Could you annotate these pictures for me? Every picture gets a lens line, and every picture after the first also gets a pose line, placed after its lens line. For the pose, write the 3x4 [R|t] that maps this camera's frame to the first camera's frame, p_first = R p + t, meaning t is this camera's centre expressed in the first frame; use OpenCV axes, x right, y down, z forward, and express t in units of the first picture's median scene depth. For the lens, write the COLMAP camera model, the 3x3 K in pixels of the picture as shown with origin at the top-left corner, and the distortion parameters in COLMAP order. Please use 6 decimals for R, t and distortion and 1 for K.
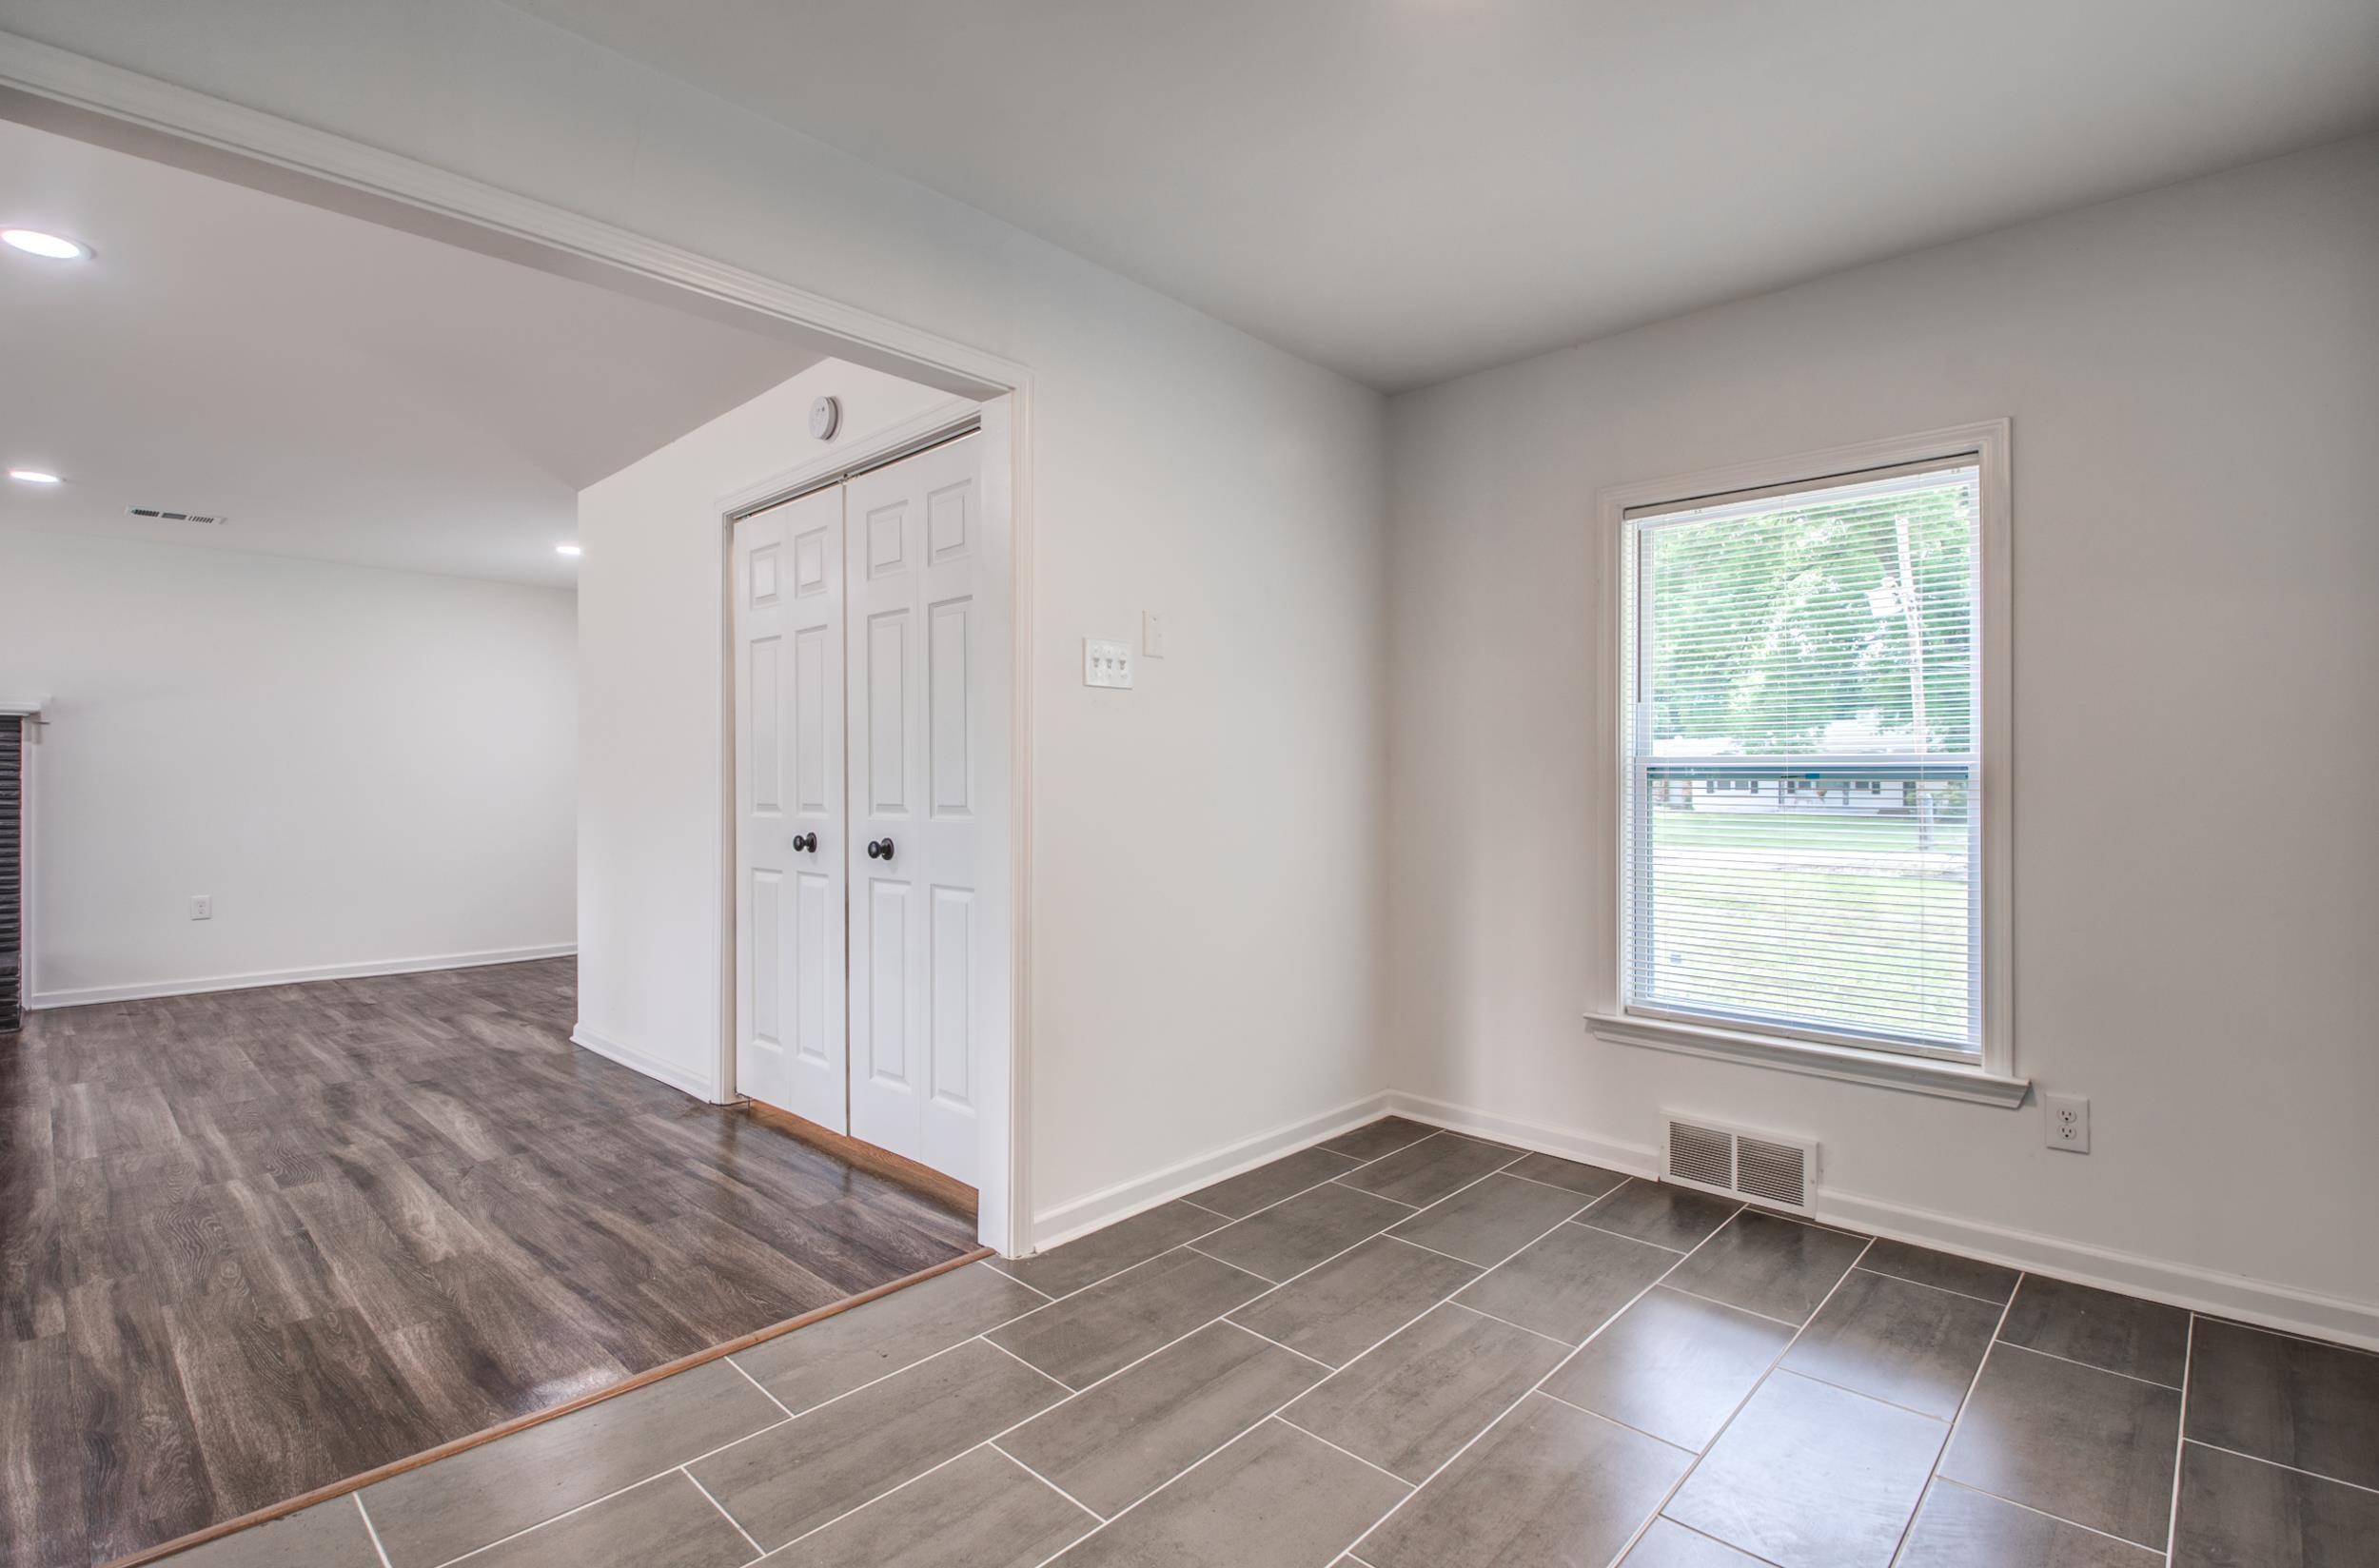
lens RADIAL K [[1122.3, 0, 1189.5], [0, 1122.3, 784.0], [0, 0, 1]] dist [-0.000348, -0.000134]
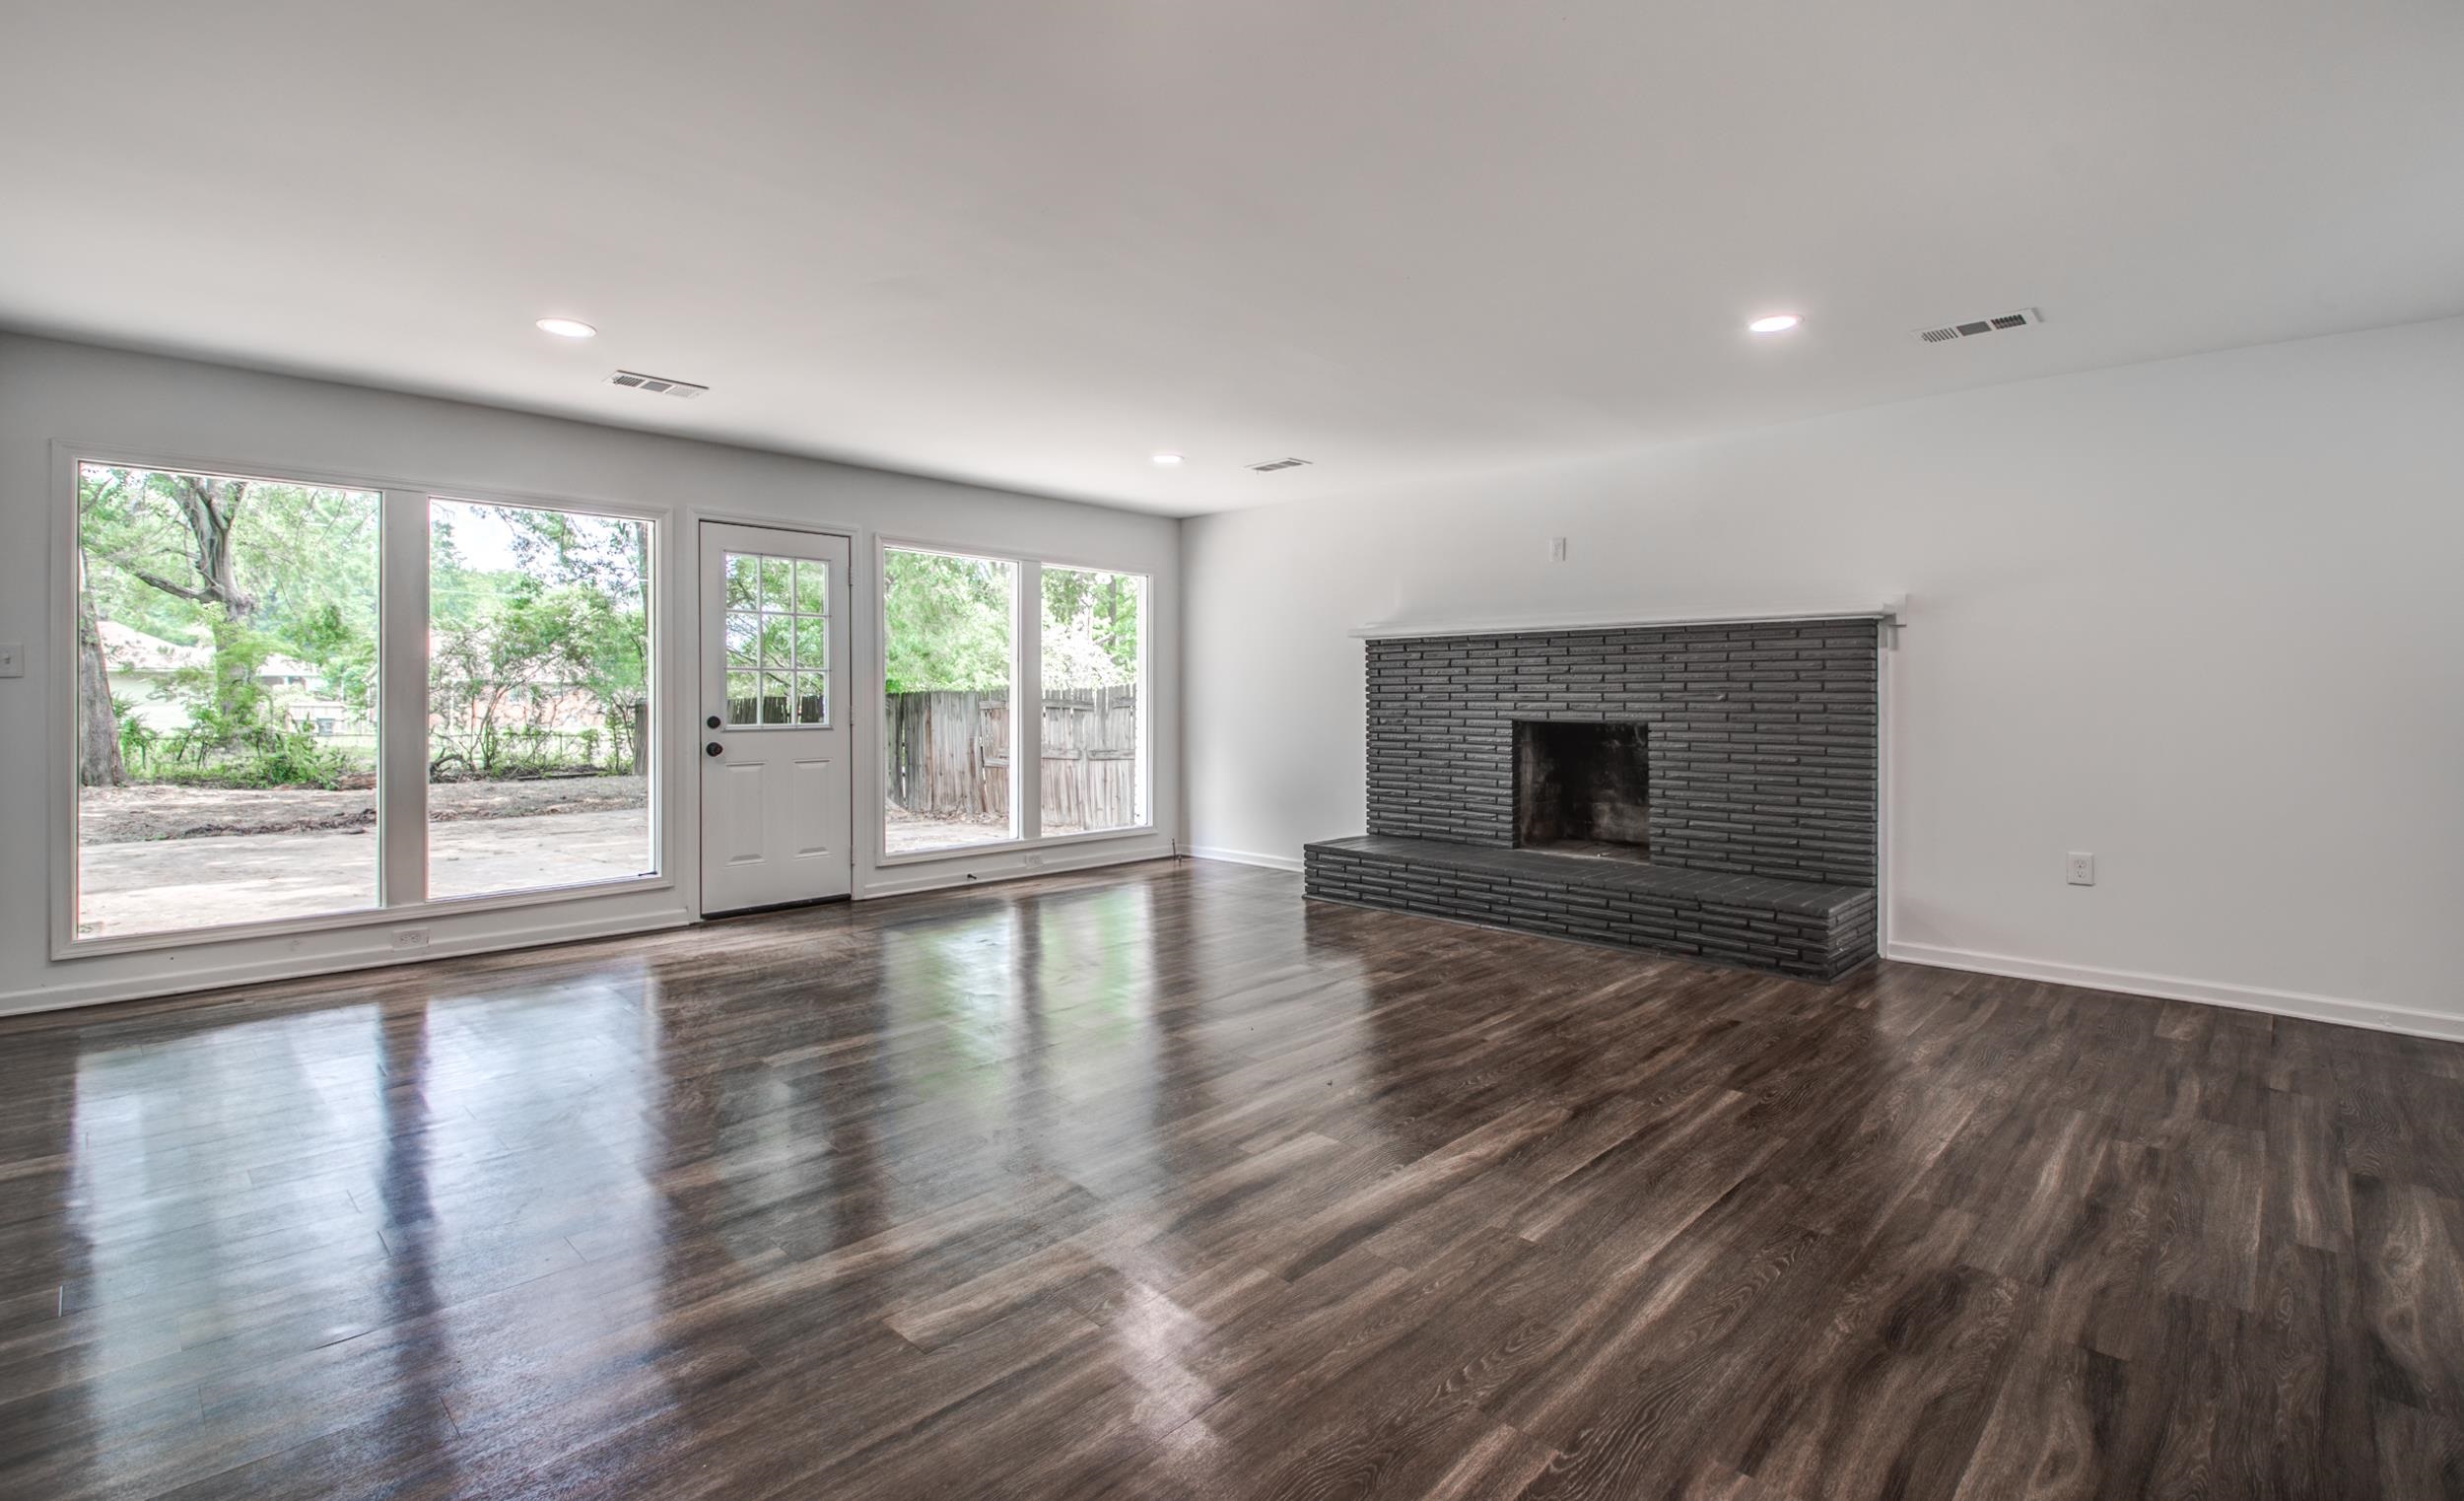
lens RADIAL K [[1080.8, 0, 1226.6], [0, 1080.8, 696.0], [0, 0, 1]] dist [0.000877, 0.000107]
pose [[-0.023855, -0.001325, -0.999715, -0.192362], [0.002280, 0.999996, -0.001379, -0.000903], [0.999713, -0.002312, -0.023852, 0.519713]]
